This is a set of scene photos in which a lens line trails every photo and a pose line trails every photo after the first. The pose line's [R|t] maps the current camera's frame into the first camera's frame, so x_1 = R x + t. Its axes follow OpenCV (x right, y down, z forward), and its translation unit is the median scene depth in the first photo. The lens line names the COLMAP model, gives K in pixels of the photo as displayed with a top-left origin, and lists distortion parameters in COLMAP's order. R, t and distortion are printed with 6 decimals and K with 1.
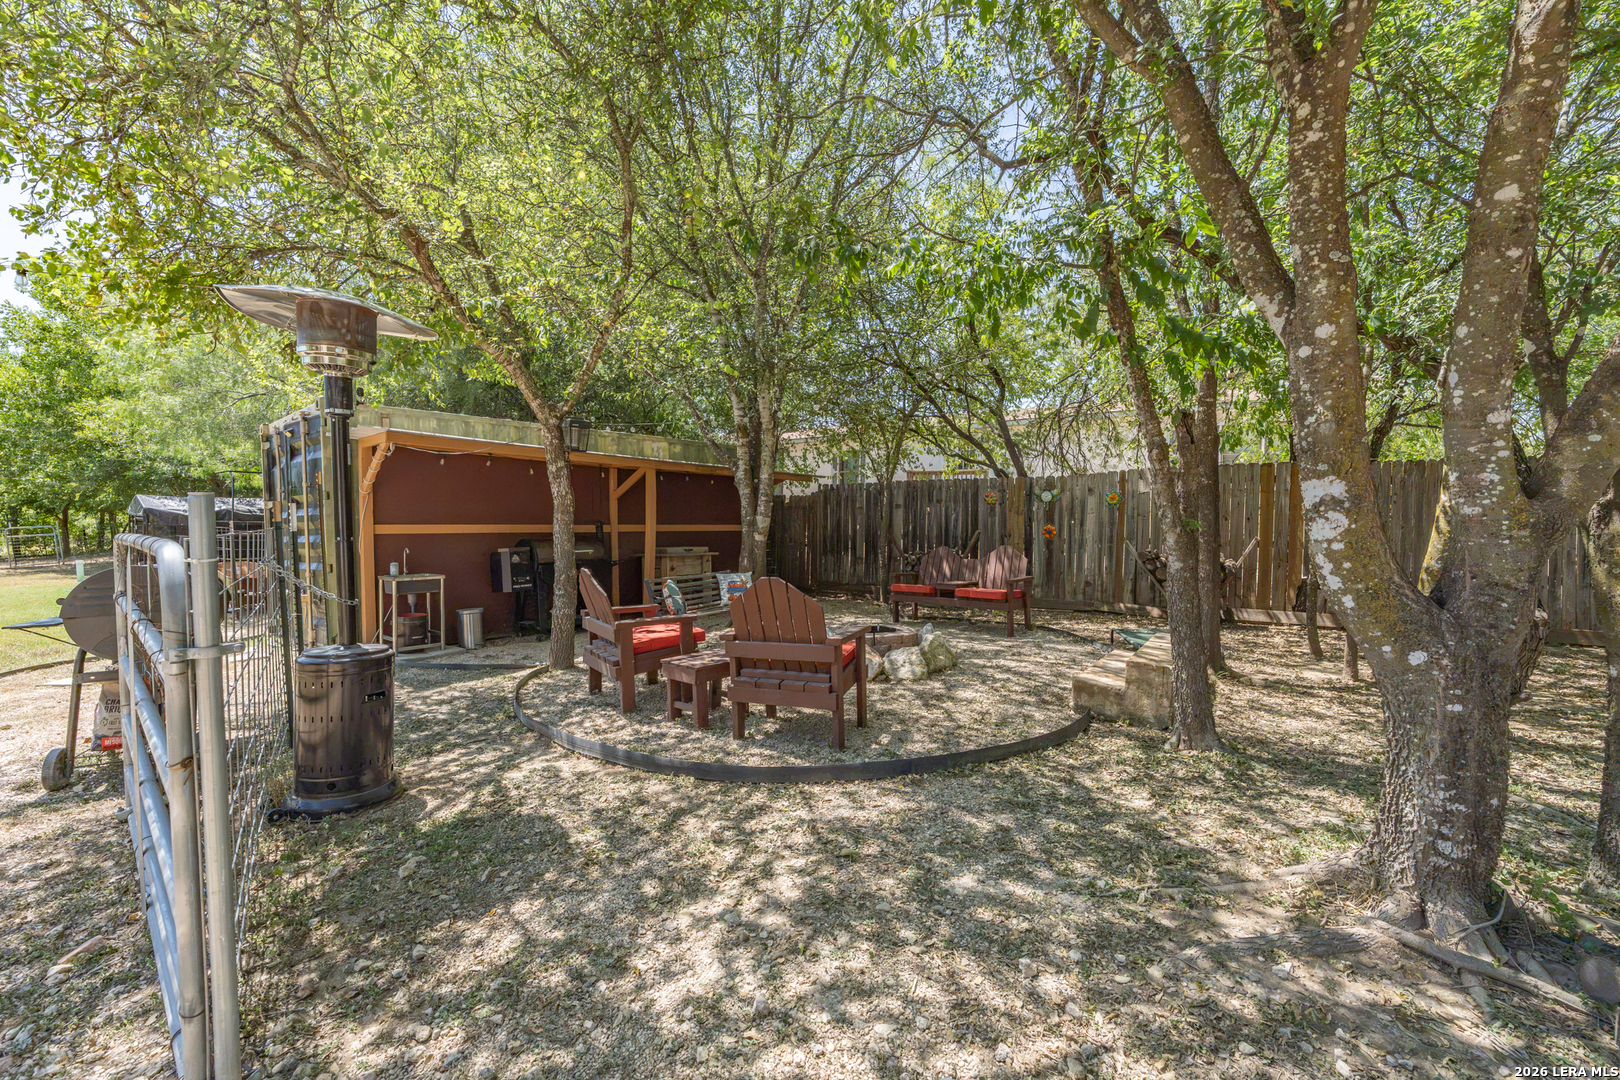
lens RADIAL K [[651.7, 0, 806.5], [0, 651.7, 555.7], [0, 0, 1]] dist [0.000010, -0.000035]
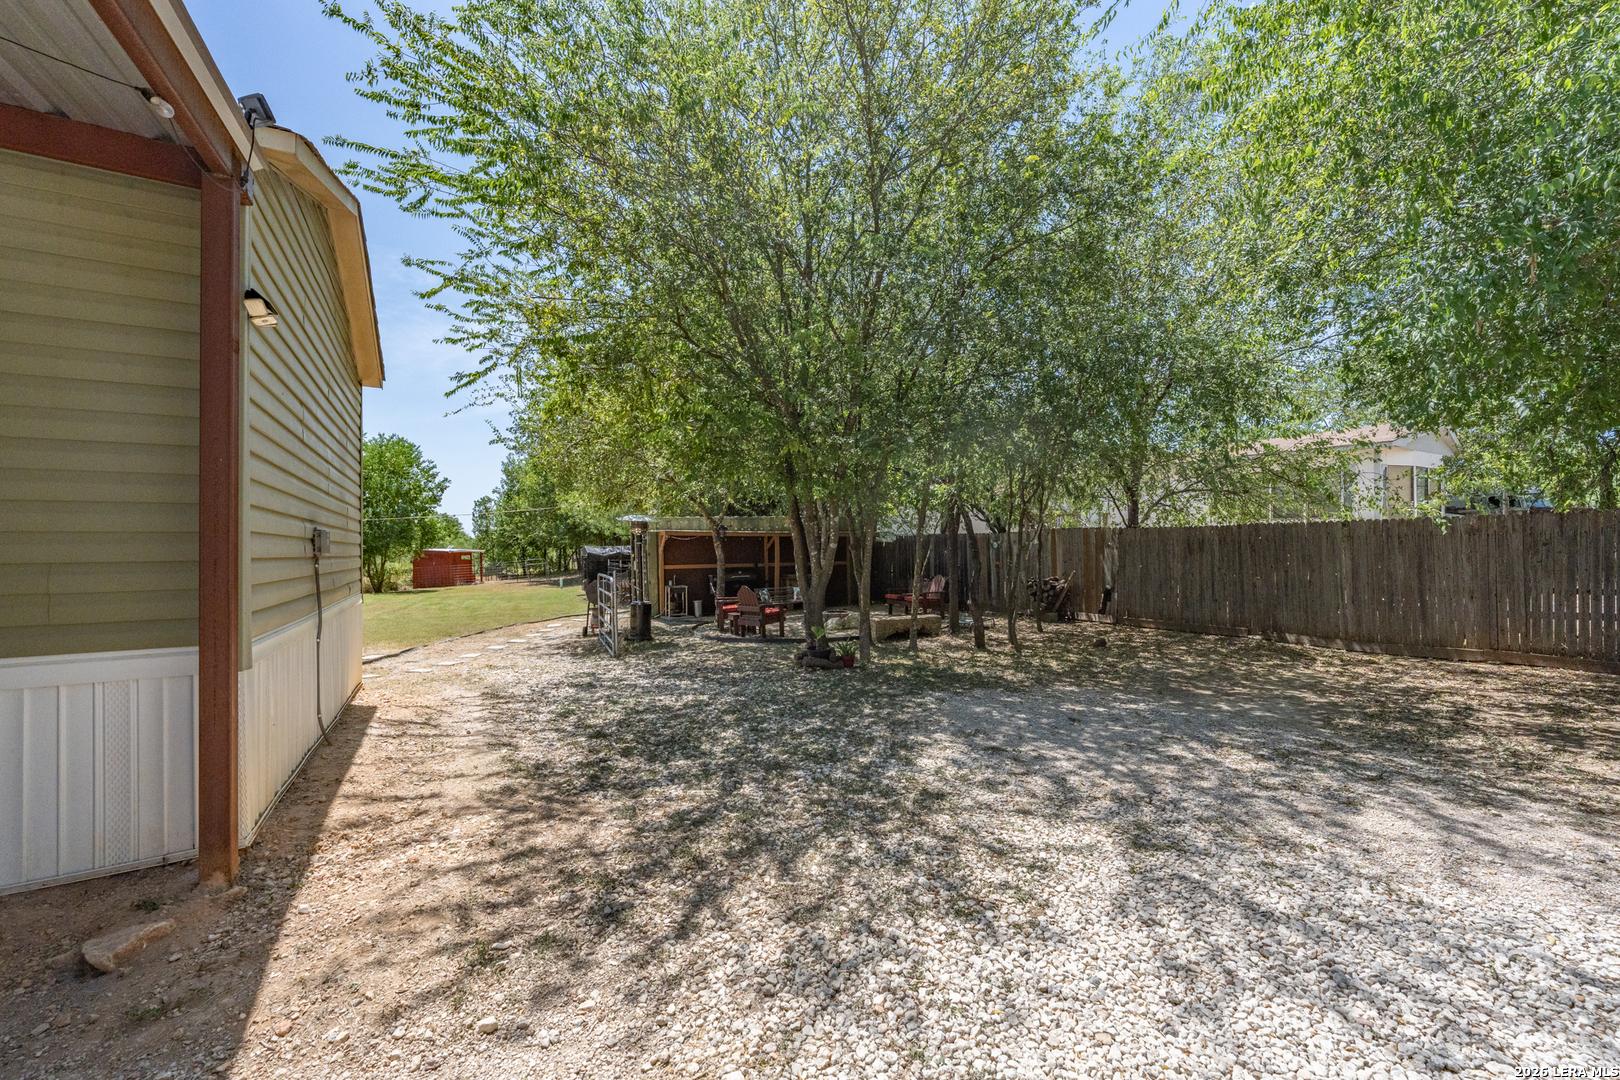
lens RADIAL K [[651.7, 0, 815.3], [0, 651.7, 548.1], [0, 0, 1]] dist [0.000010, -0.000035]
pose [[0.907336, -0.010174, -0.420283, 0.823353], [-0.007393, 0.999166, -0.040147, -0.015244], [0.420341, 0.039534, 0.906505, -0.924766]]
